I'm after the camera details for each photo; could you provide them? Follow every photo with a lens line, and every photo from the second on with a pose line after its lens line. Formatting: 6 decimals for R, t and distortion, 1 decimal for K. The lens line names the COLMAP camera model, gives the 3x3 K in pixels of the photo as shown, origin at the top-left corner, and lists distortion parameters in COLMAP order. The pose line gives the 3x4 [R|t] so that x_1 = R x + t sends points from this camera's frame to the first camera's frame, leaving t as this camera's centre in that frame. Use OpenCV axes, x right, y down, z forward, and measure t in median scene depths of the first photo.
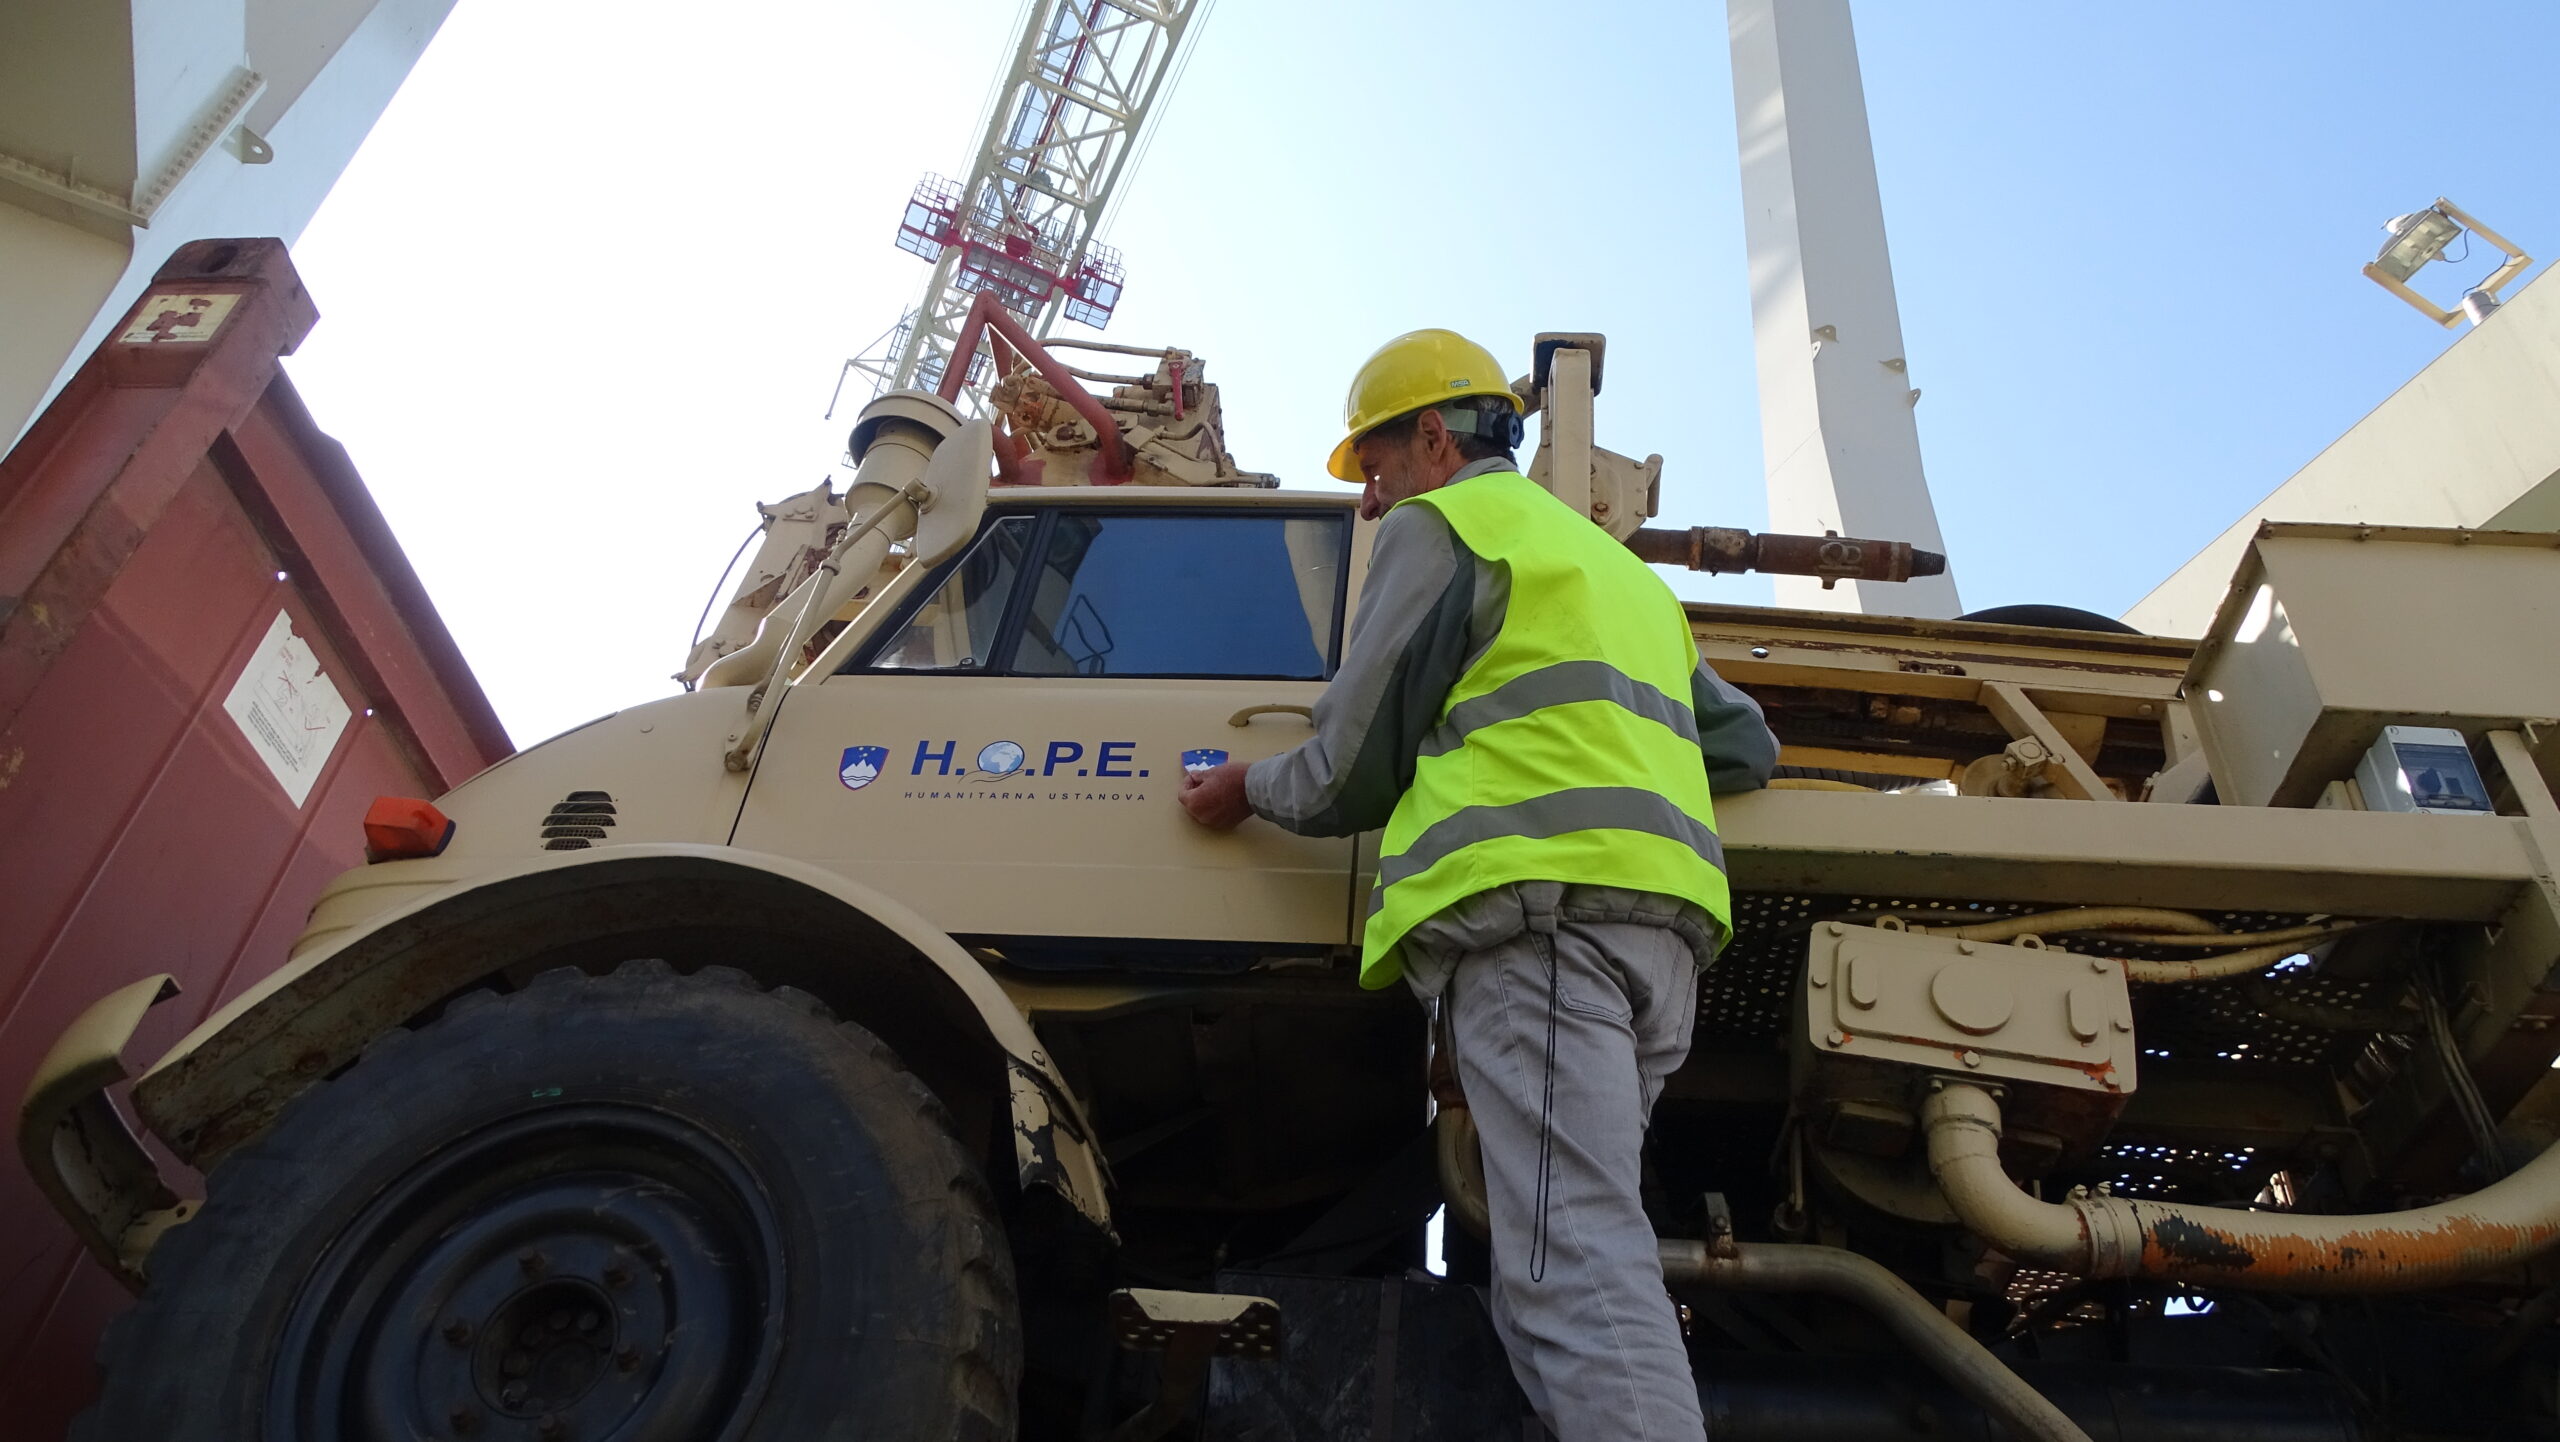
lens RADIAL K [[1855.3, 0, 1280.0], [0, 1855.3, 721.0], [0, 0, 1]] dist [0.049844, 0.001831]
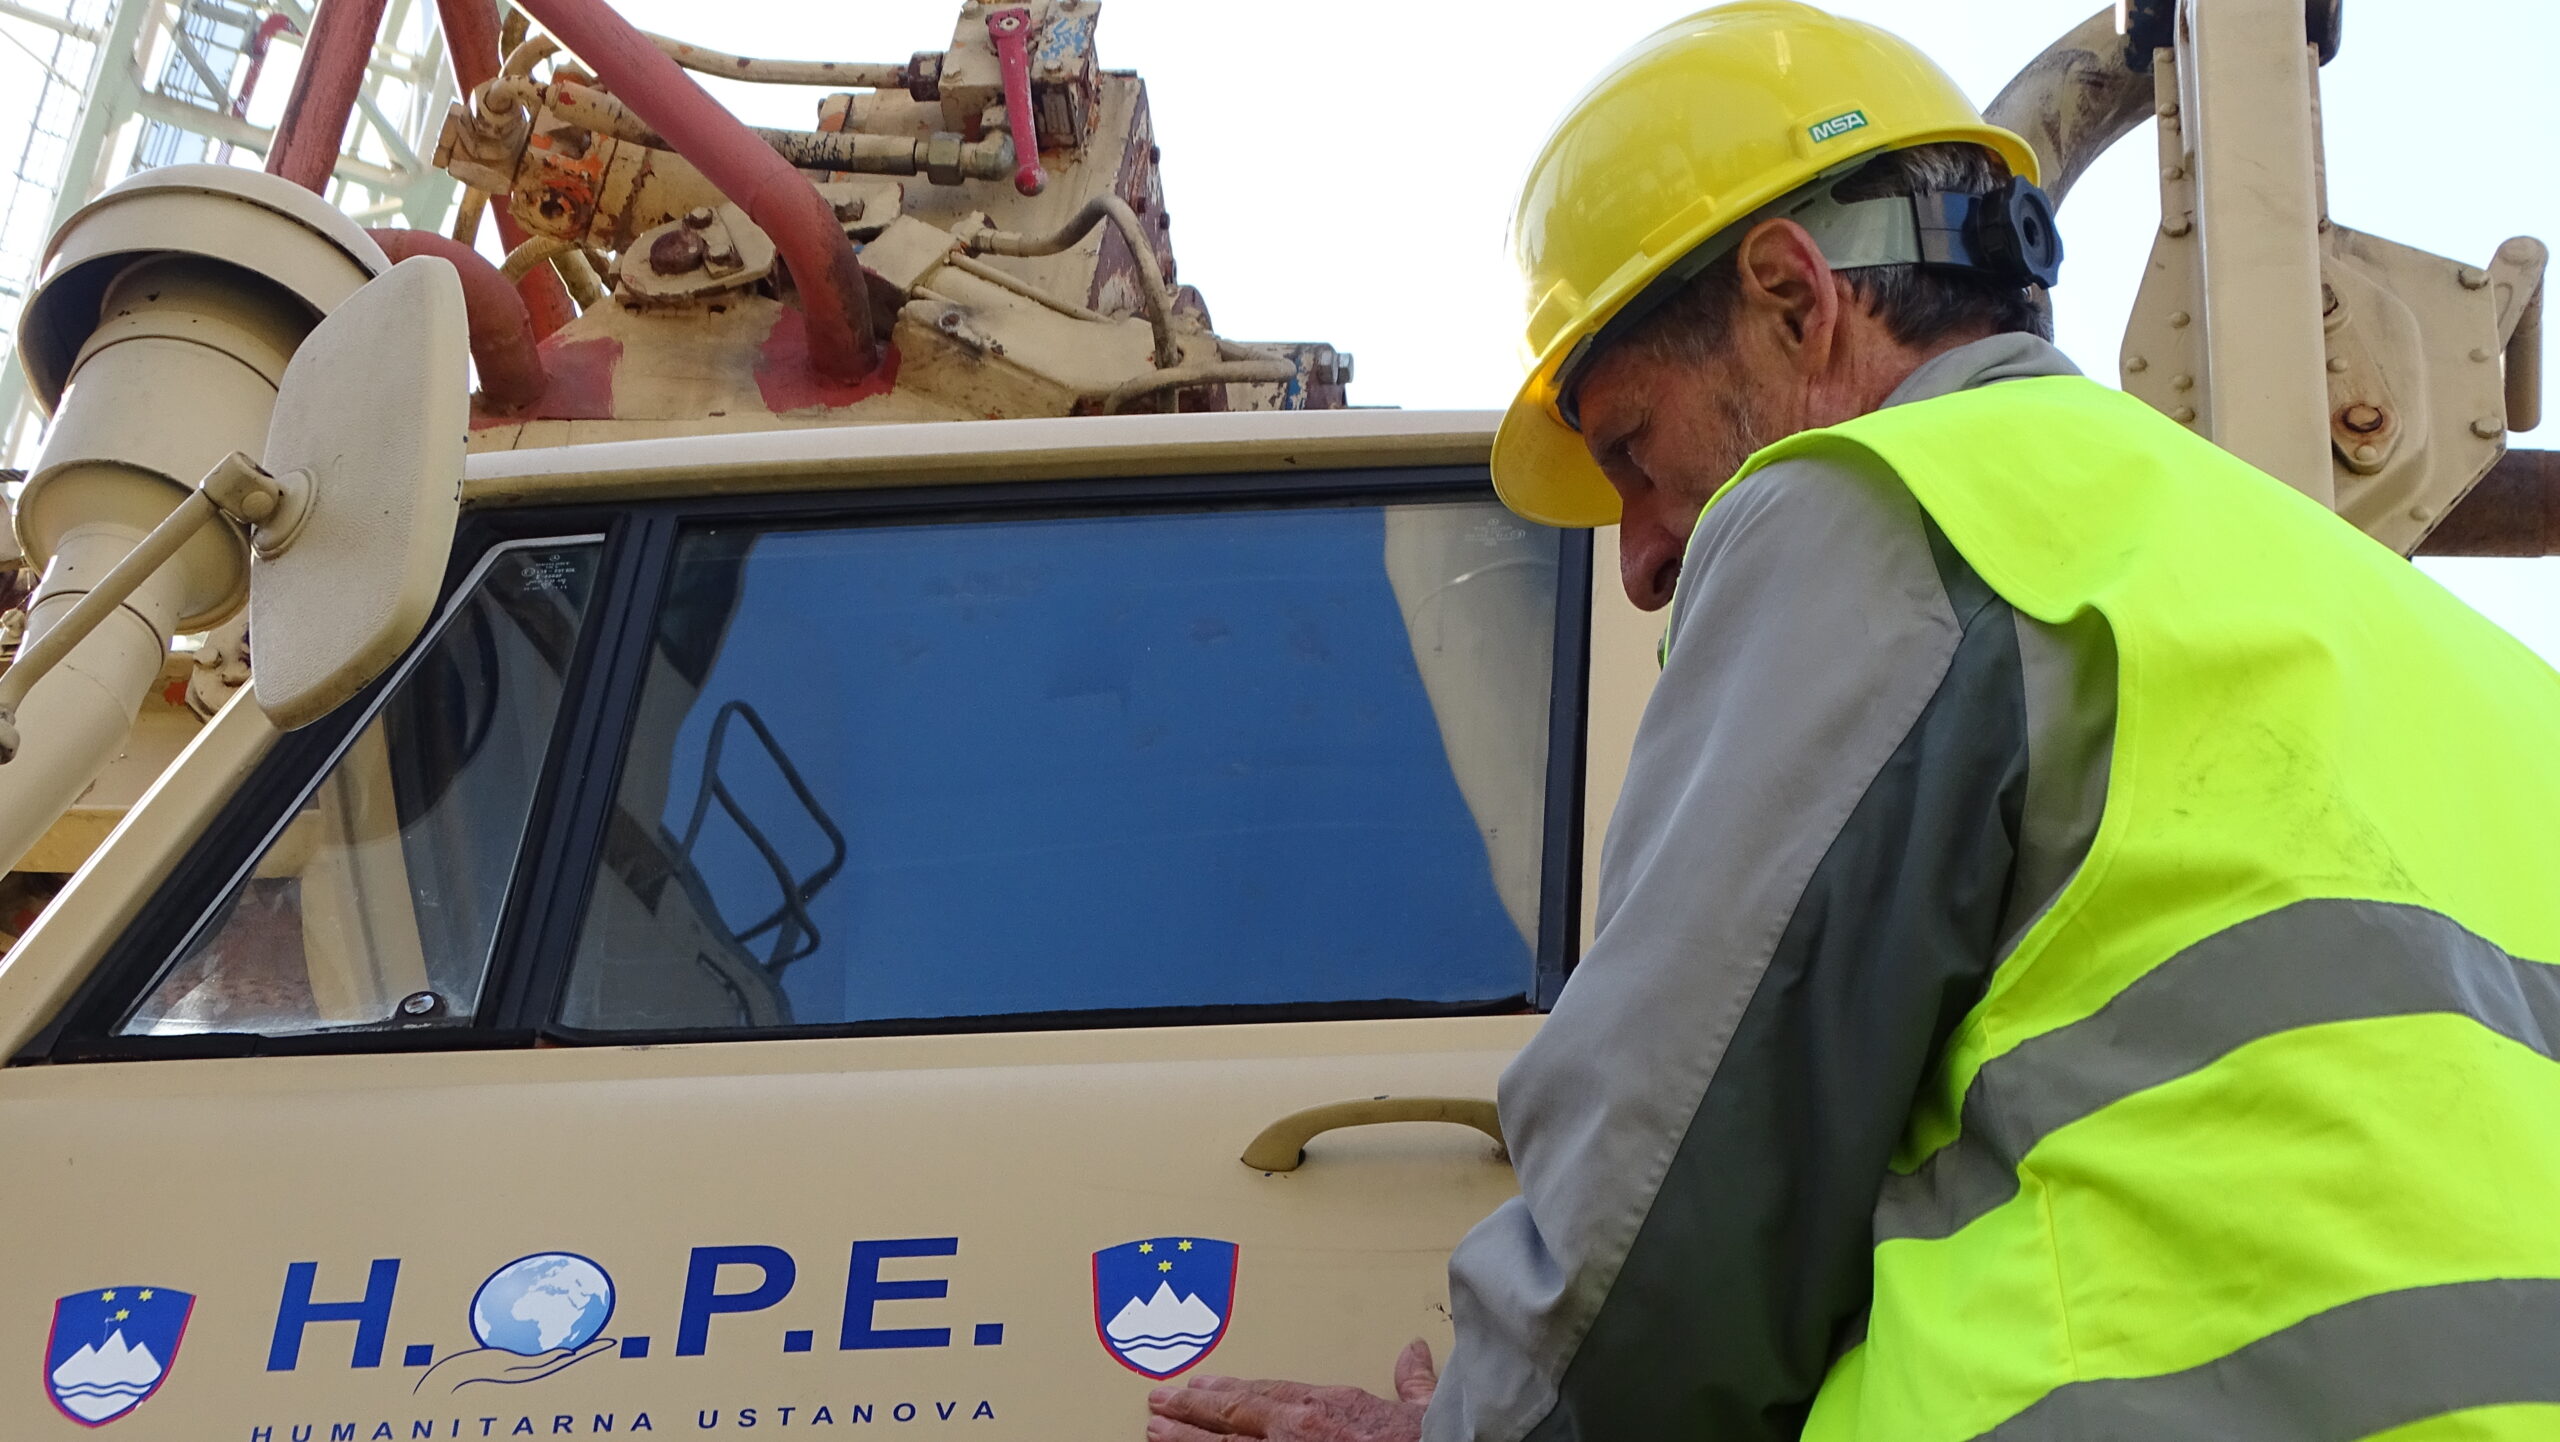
lens RADIAL K [[1527.6, 0, 1280.0], [0, 1527.6, 721.0], [0, 0, 1]] dist [-0.001438, -0.002169]
pose [[0.996687, -0.059843, -0.055078, -0.002454], [0.045426, 0.971334, -0.233340, -0.011118], [0.067463, 0.230065, 0.970834, 0.744680]]
